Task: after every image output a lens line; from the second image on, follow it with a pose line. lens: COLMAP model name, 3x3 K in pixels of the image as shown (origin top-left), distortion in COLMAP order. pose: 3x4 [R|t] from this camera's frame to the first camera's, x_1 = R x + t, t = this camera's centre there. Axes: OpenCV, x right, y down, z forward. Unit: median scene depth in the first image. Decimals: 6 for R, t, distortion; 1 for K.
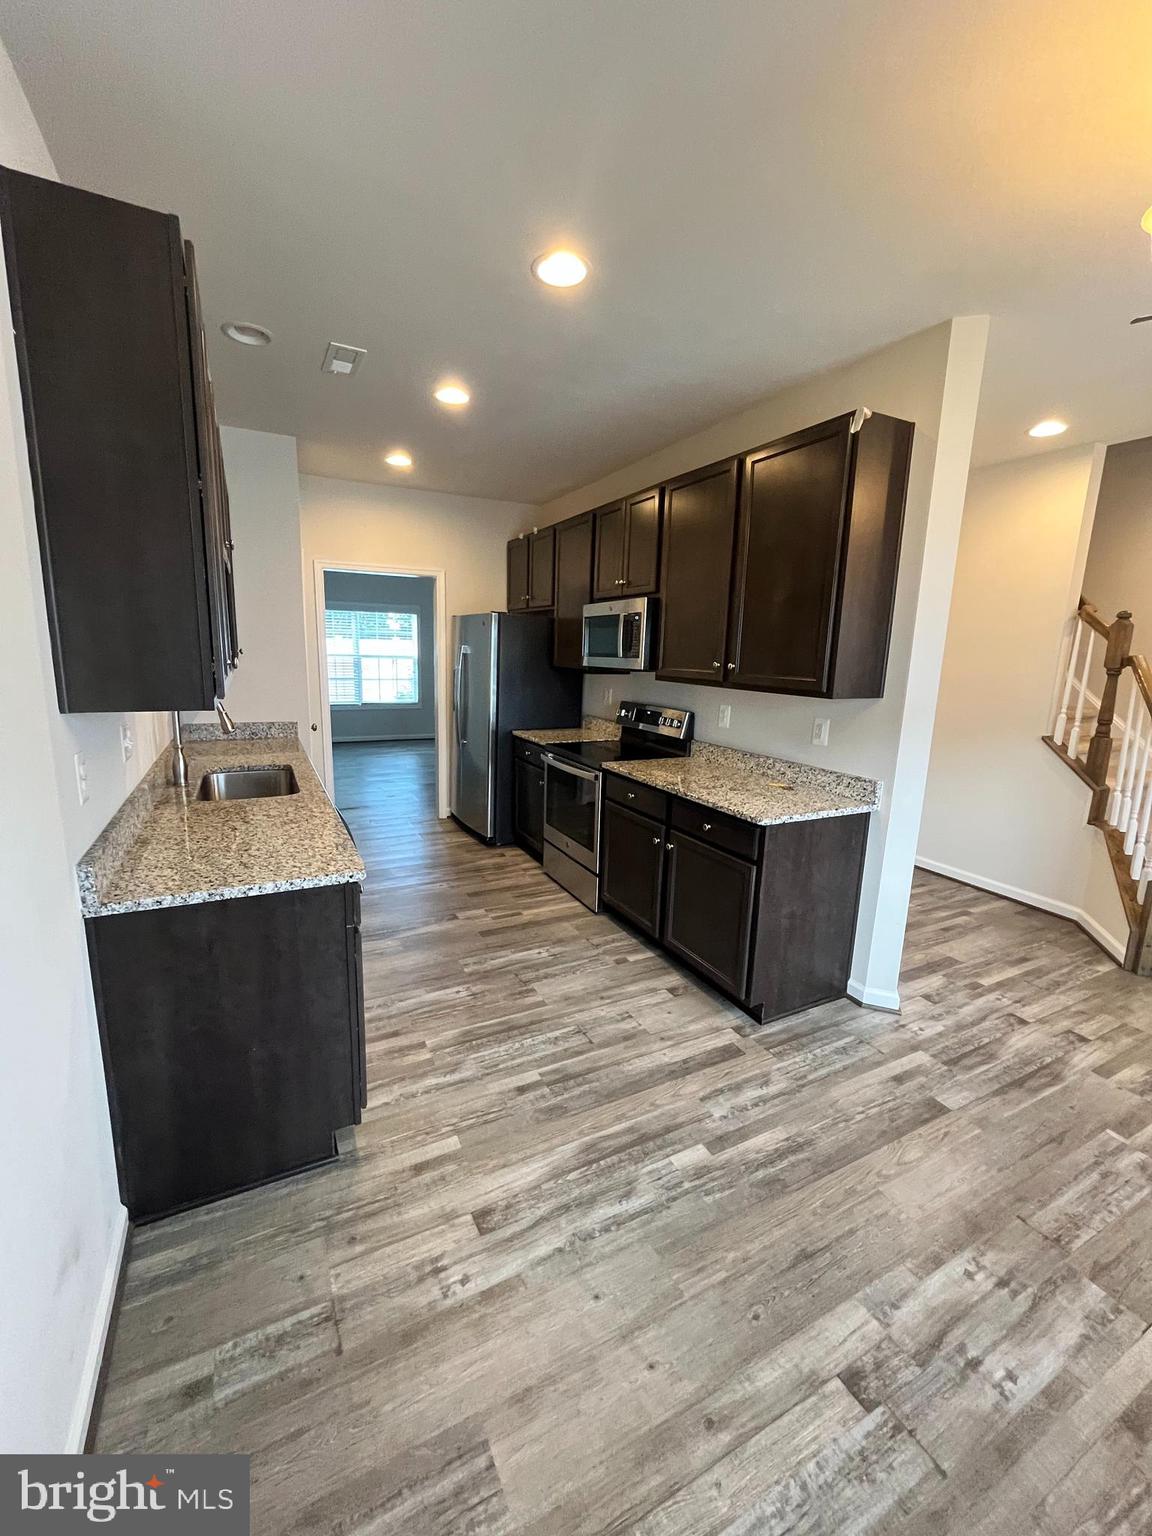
lens RADIAL K [[621.5, 0, 574.7], [0, 621.5, 762.8], [0, 0, 1]] dist [-0.000228, -0.000565]
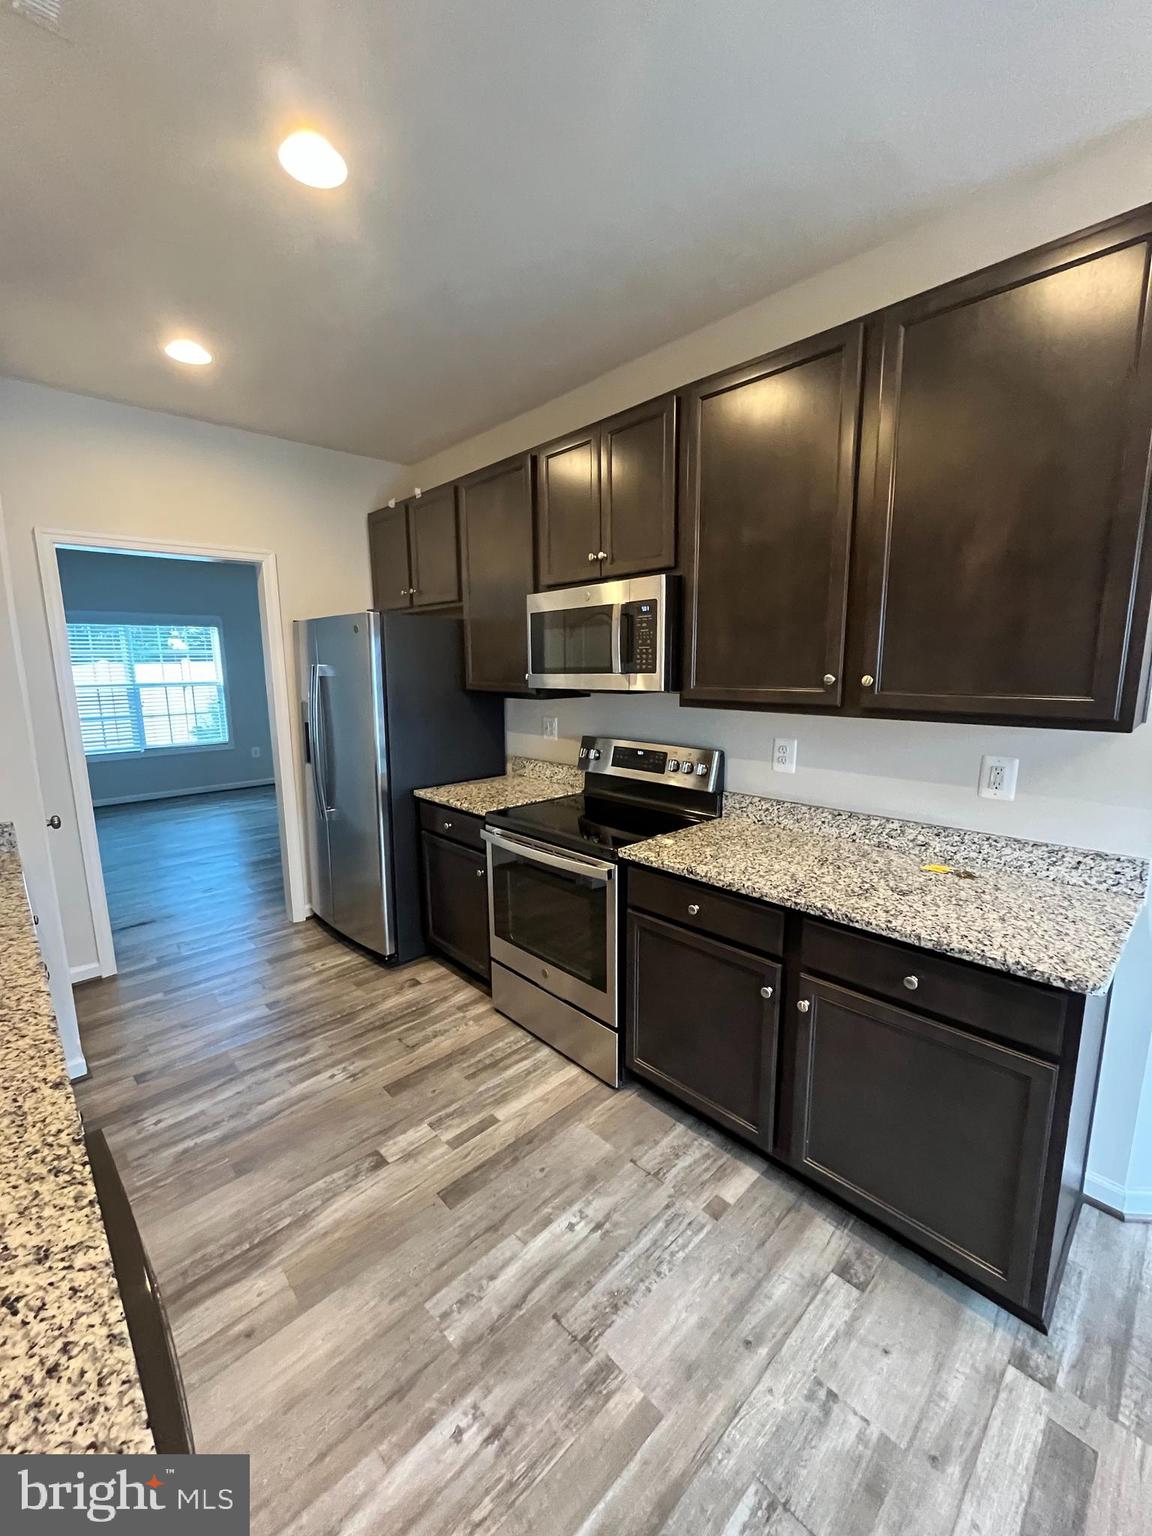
lens RADIAL K [[621.5, 0, 573.8], [0, 621.5, 765.8], [0, 0, 1]] dist [-0.000228, -0.000565]
pose [[0.959547, -0.083441, 0.268899, -0.187603], [0.087485, 0.996161, -0.003069, -0.101751], [-0.267610, 0.026469, 0.963164, 0.534913]]
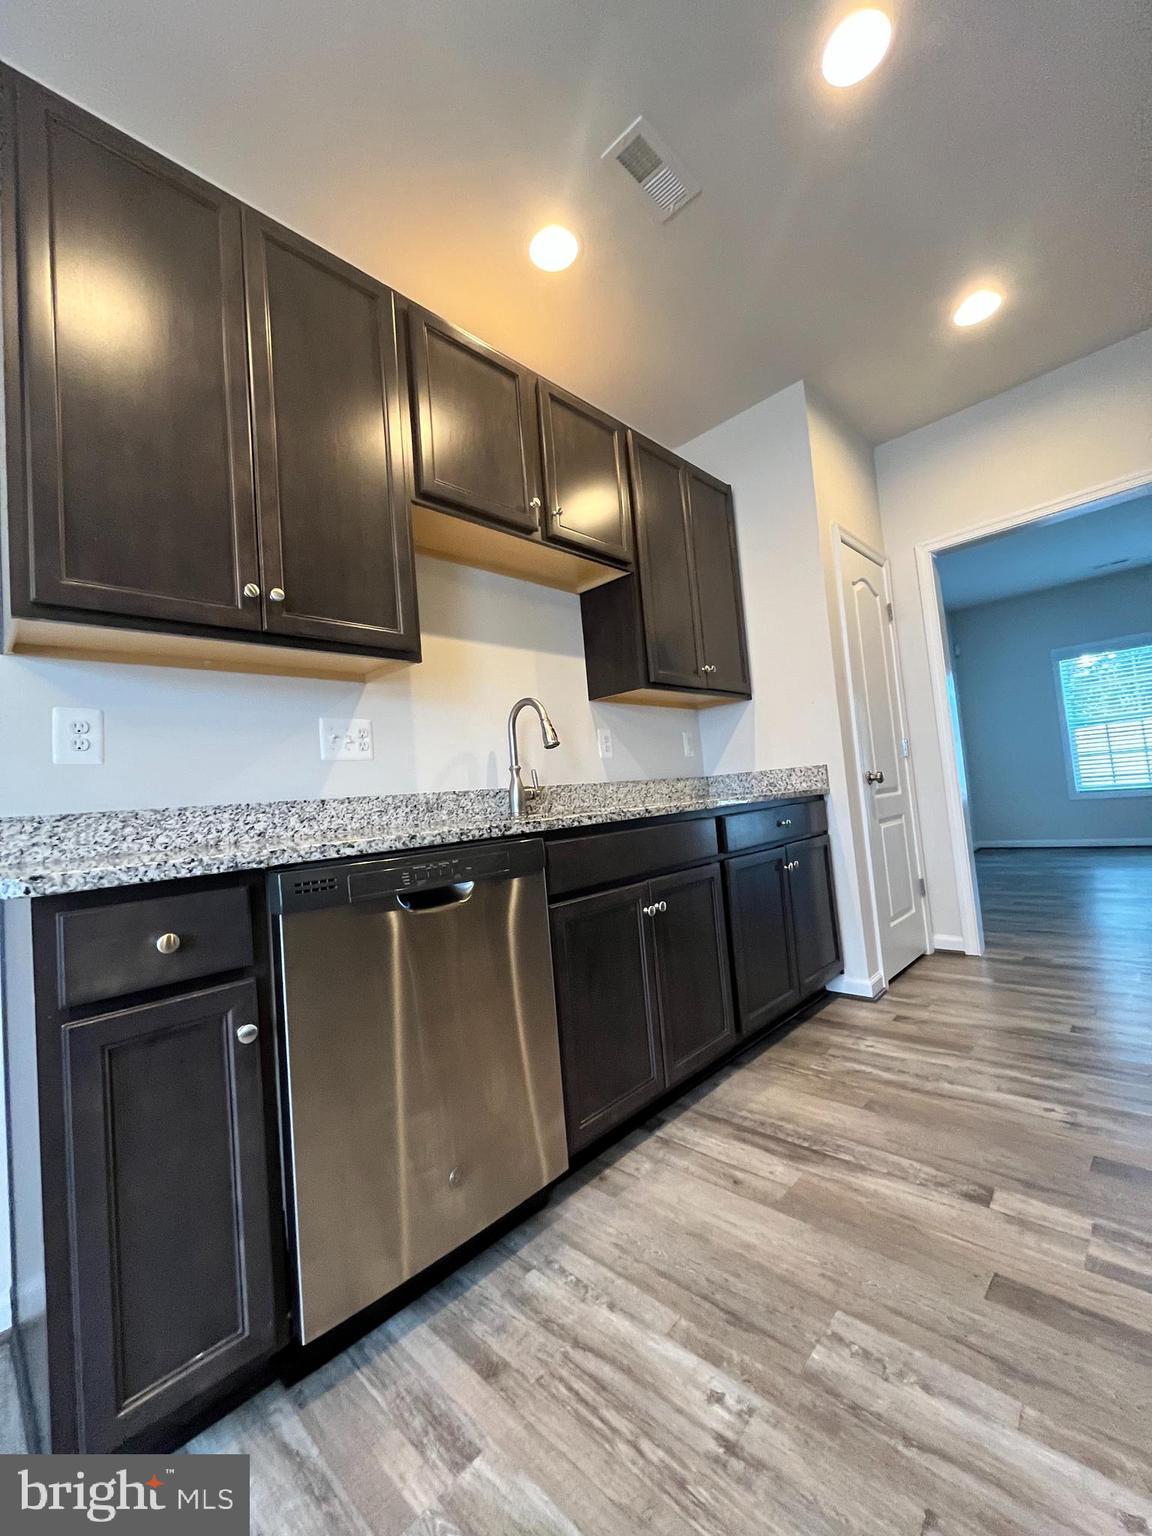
lens RADIAL K [[621.5, 0, 569.6], [0, 621.5, 765.9], [0, 0, 1]] dist [-0.000228, -0.000565]
pose [[0.309893, -0.107579, -0.944665, 0.153457], [-0.079481, 0.987169, -0.138493, 0.073913], [0.947443, 0.118001, 0.297367, 0.777065]]
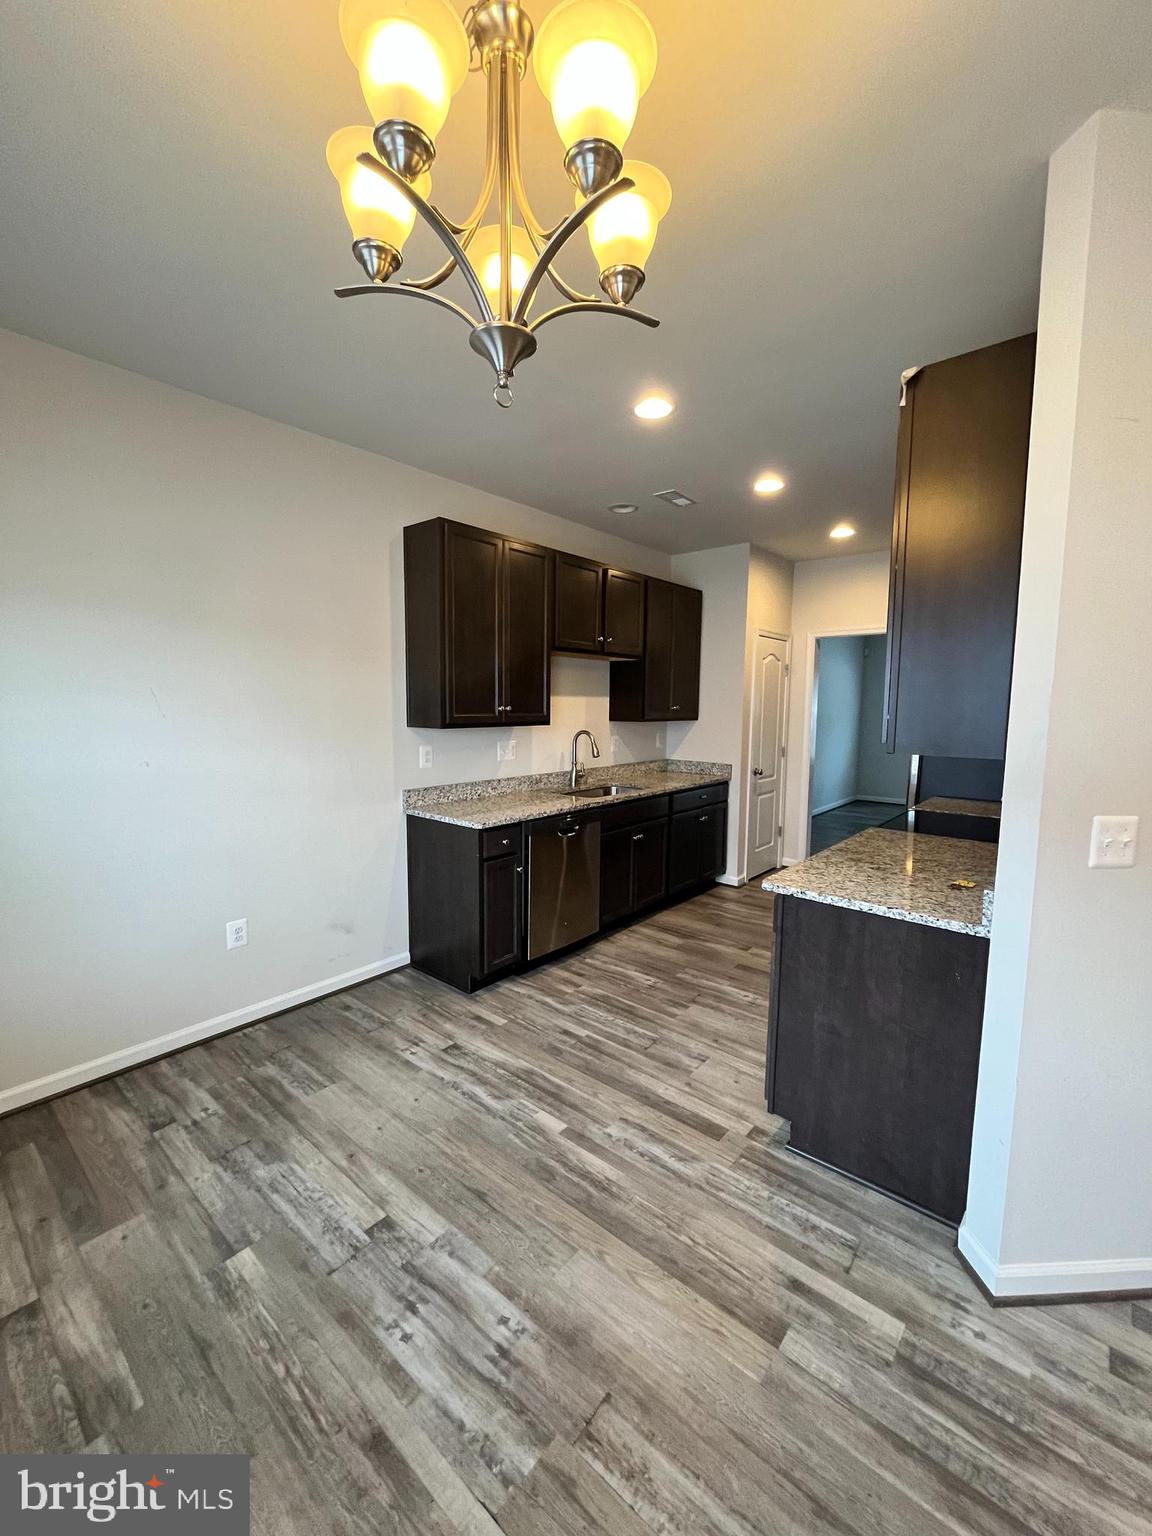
lens RADIAL K [[621.5, 0, 571.3], [0, 621.5, 762.6], [0, 0, 1]] dist [-0.000228, -0.000565]
pose [[0.376194, 0.064023, -0.924326, 0.848570], [-0.165222, 0.986256, 0.001068, -0.026162], [0.911691, 0.152317, 0.381602, 0.335840]]
